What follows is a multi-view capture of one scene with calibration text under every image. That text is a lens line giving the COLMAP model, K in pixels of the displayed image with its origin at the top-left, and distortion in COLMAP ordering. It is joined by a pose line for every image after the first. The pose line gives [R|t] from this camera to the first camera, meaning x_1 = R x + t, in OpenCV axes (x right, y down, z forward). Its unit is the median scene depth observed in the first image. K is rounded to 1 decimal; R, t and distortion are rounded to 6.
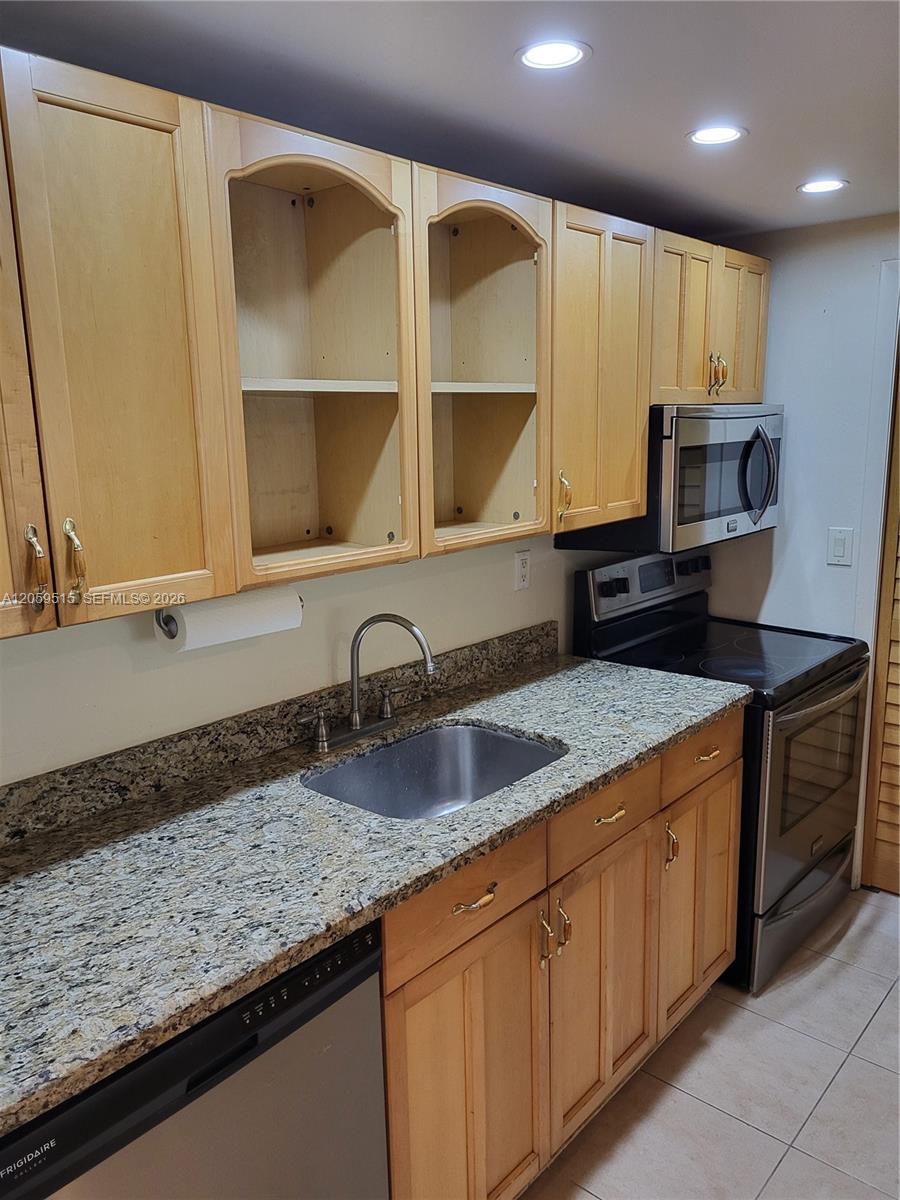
lens RADIAL K [[912.6, 0, 452.9], [0, 912.6, 598.5], [0, 0, 1]] dist [0.048398, -0.041441]
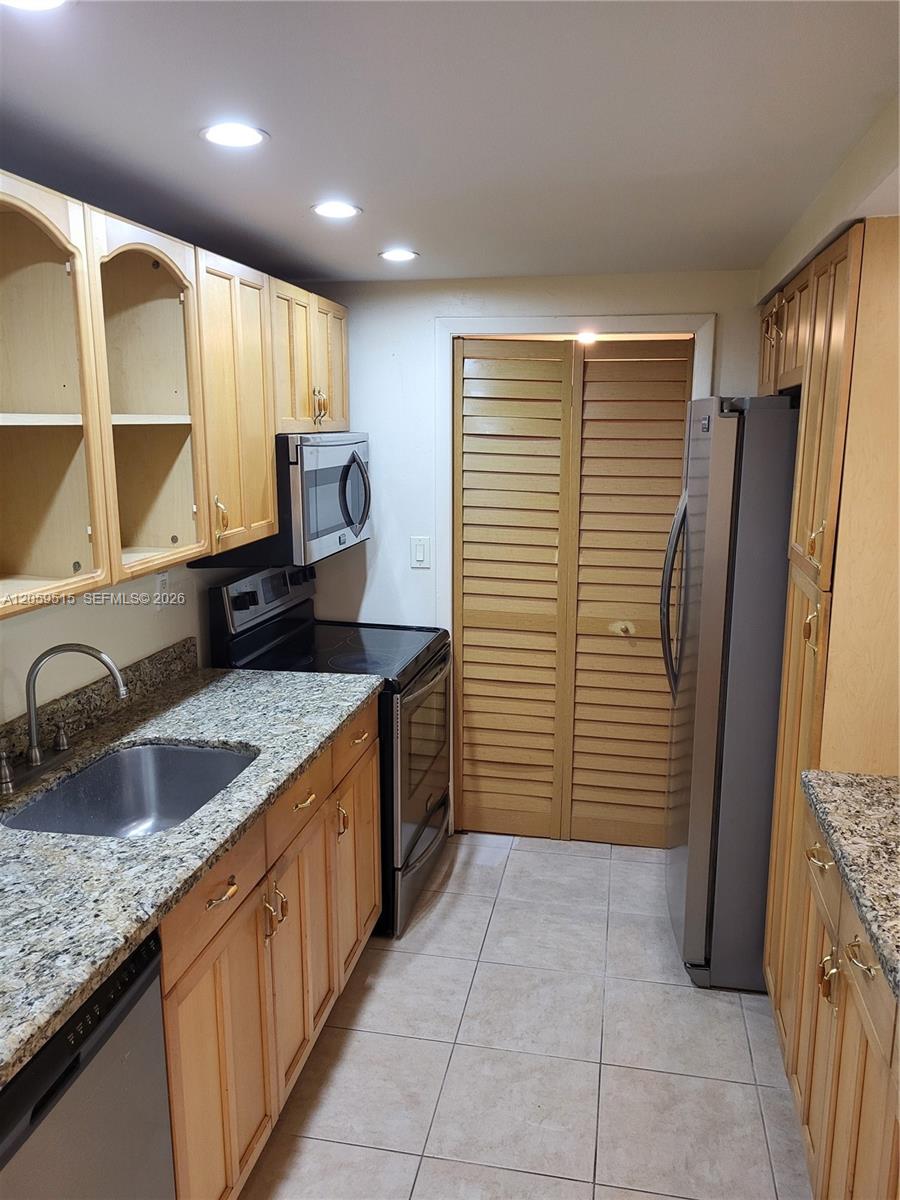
lens RADIAL K [[912.6, 0, 451.2], [0, 912.6, 602.8], [0, 0, 1]] dist [0.048398, -0.041441]
pose [[0.867569, -0.077087, 0.491306, -0.183304], [0.079751, 0.996693, 0.015556, -0.009327], [-0.490880, 0.025686, 0.870848, -0.072353]]
